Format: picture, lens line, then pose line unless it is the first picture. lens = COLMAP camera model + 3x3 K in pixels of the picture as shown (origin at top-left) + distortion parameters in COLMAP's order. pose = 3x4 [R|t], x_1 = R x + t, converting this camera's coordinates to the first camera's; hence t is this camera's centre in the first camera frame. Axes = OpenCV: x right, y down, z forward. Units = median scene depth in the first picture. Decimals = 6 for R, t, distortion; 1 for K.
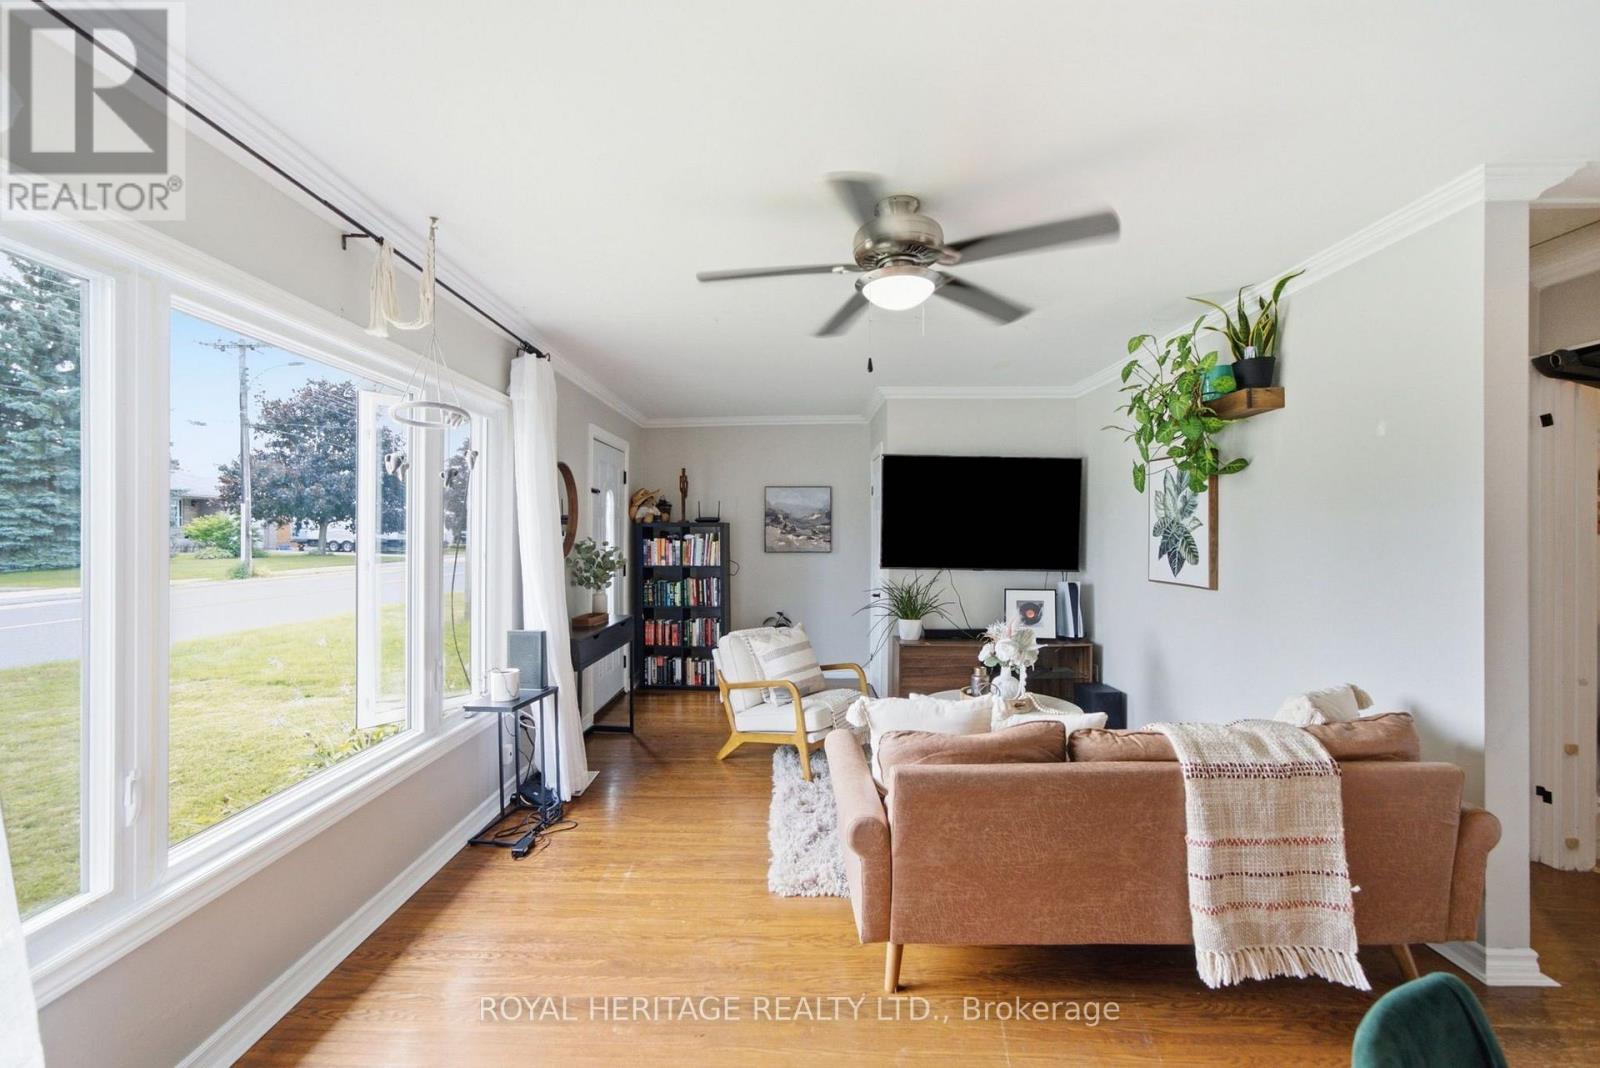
lens RADIAL K [[677.9, 0, 794.5], [0, 677.9, 532.0], [0, 0, 1]] dist [-0.009181, 0.001418]
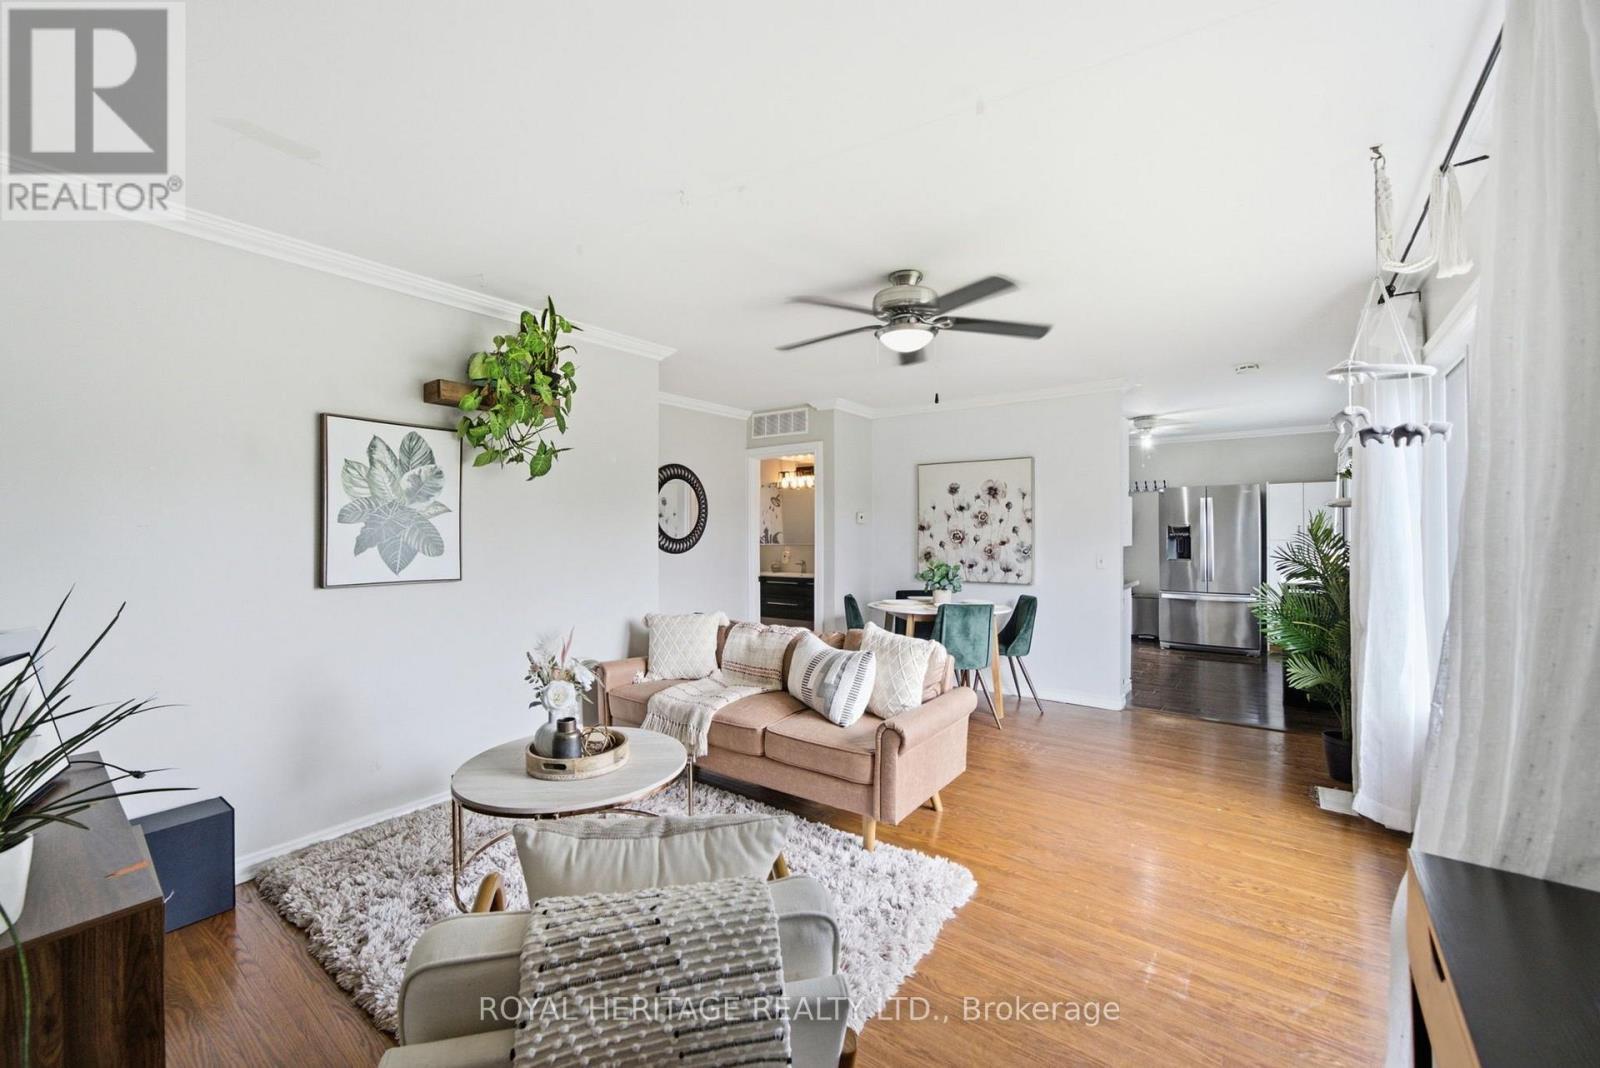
lens RADIAL K [[677.9, 0, 769.4], [0, 677.9, 534.7], [0, 0, 1]] dist [-0.009181, 0.001418]
pose [[-0.800780, 0.007055, 0.598918, -0.170881], [0.009253, 0.999957, 0.000592, 0.014821], [-0.598888, 0.006016, -0.800810, 0.880923]]
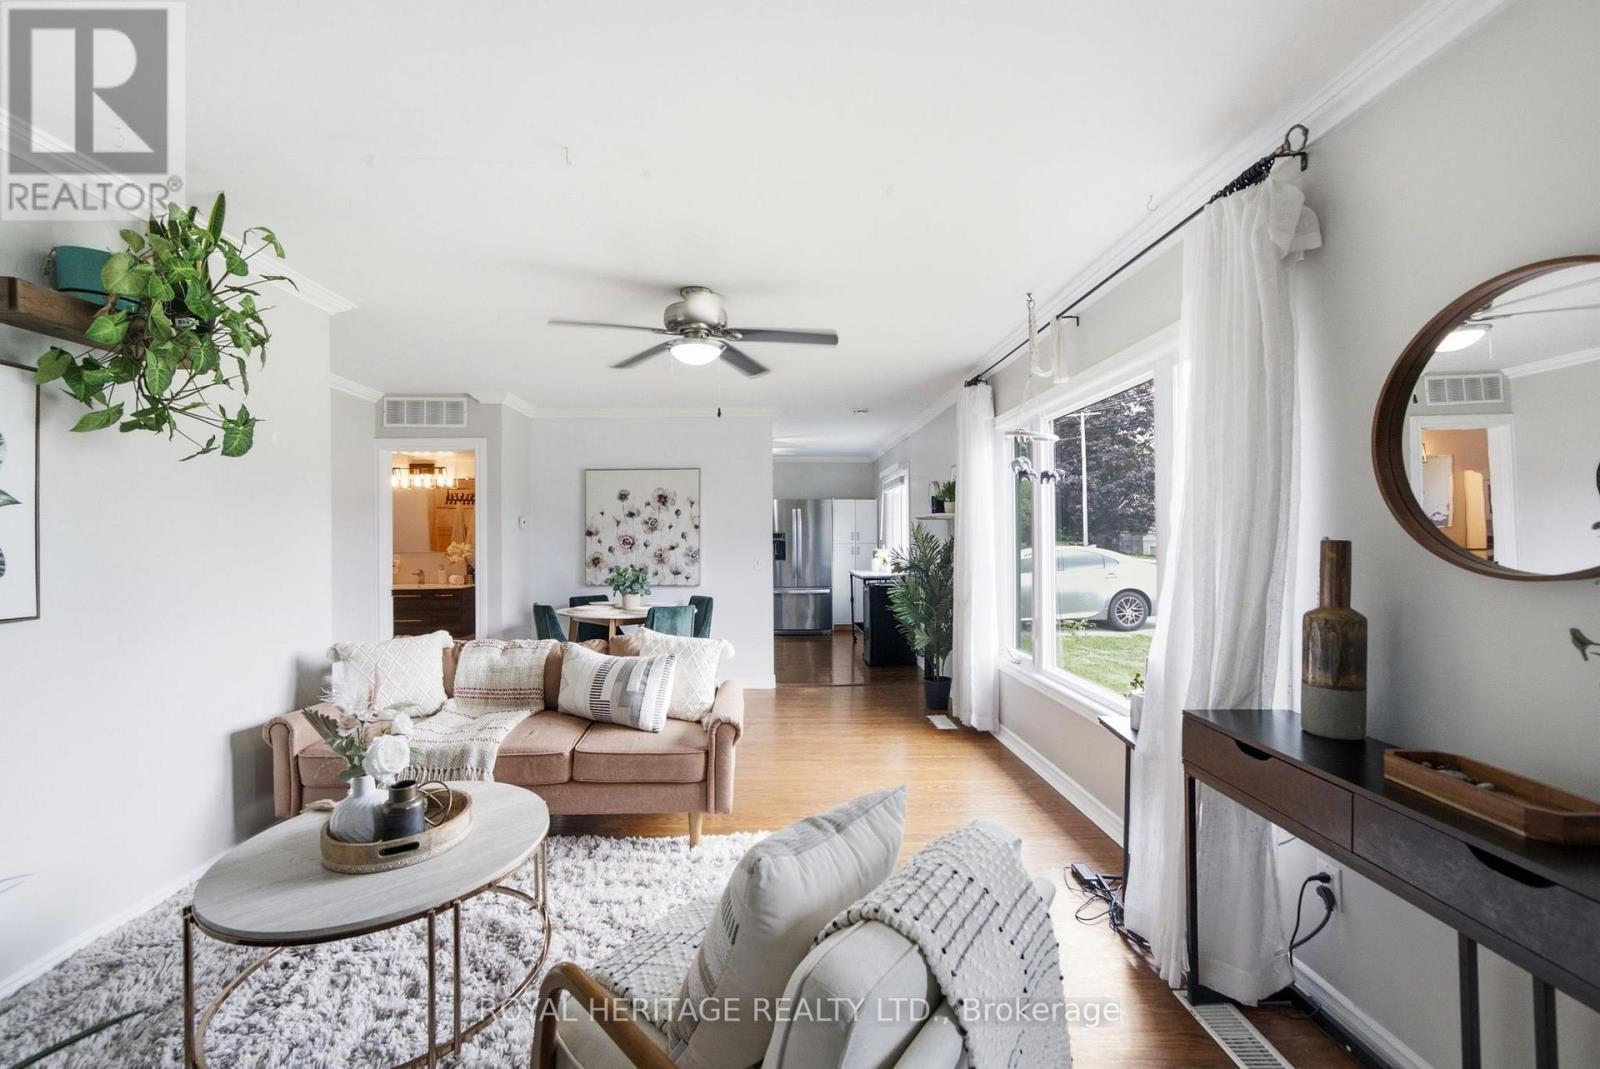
lens RADIAL K [[658.6, 0, 797.8], [0, 658.6, 537.7], [0, 0, 1]] dist [-0.012463, 0.007092]
pose [[-0.998369, 0.008983, -0.056383, 0.005251], [0.008832, 0.999957, 0.002922, 0.013745], [0.056407, 0.002420, -0.998405, 0.936185]]
